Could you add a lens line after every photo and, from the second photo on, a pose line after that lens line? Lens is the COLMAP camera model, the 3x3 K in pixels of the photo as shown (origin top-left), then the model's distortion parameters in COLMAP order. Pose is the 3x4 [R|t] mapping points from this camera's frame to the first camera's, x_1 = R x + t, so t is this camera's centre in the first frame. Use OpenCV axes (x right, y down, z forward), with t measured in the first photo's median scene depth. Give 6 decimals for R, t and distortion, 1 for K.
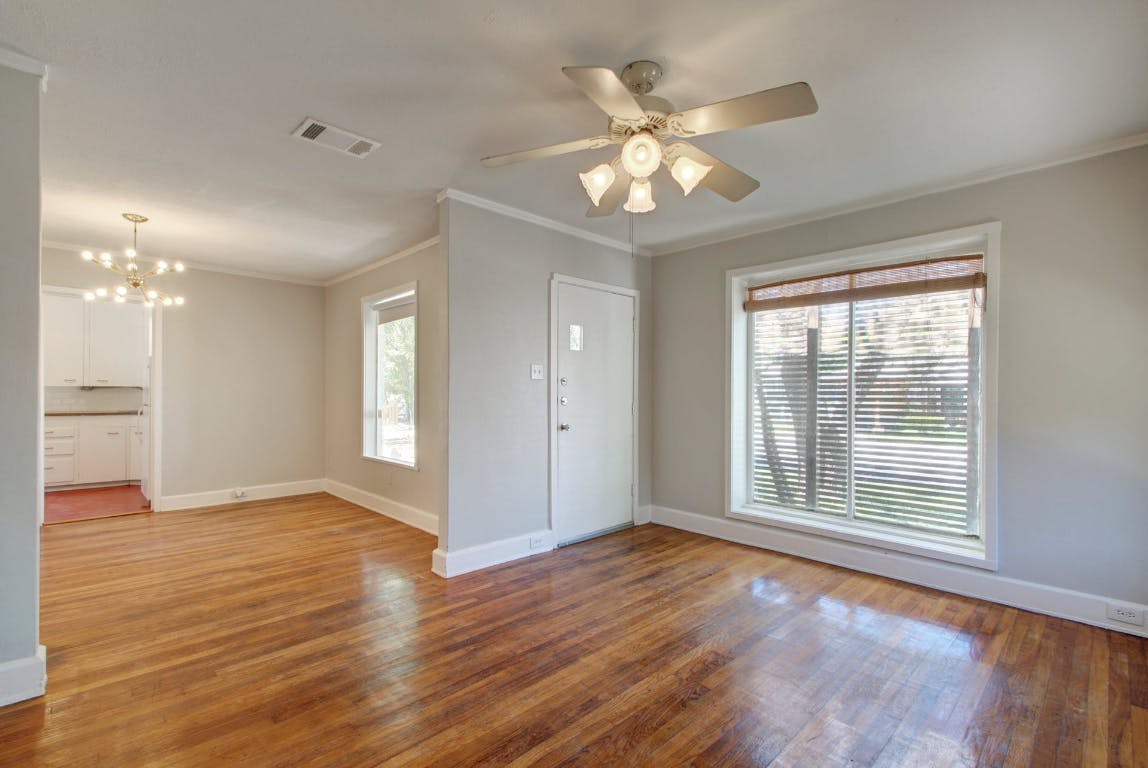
lens RADIAL K [[516.4, 0, 574.4], [0, 516.4, 390.8], [0, 0, 1]] dist [0.015308, -0.000900]
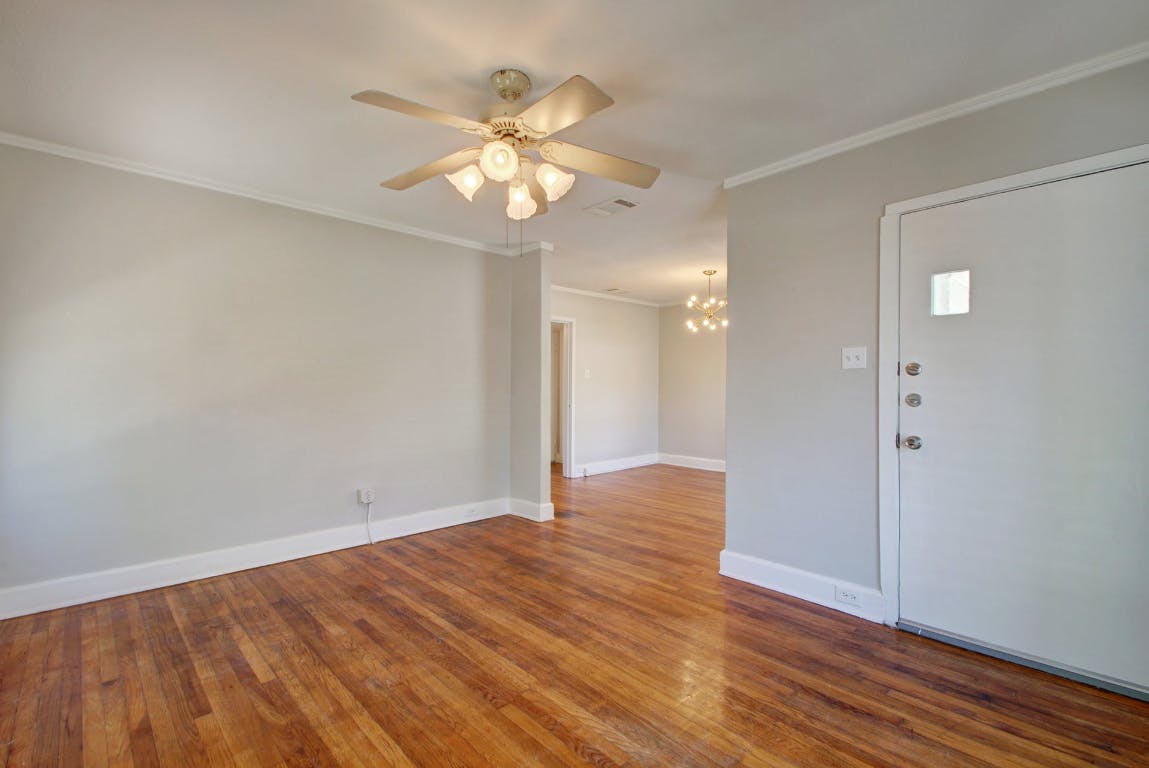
lens RADIAL K [[516.8, 0, 574.9], [0, 516.8, 390.8], [0, 0, 1]] dist [0.015308, -0.000900]
pose [[-0.009291, 0.004552, -0.999946, 0.826858], [0.002708, 0.999986, 0.004527, 0.005078], [0.999953, -0.002666, -0.009303, 0.803736]]
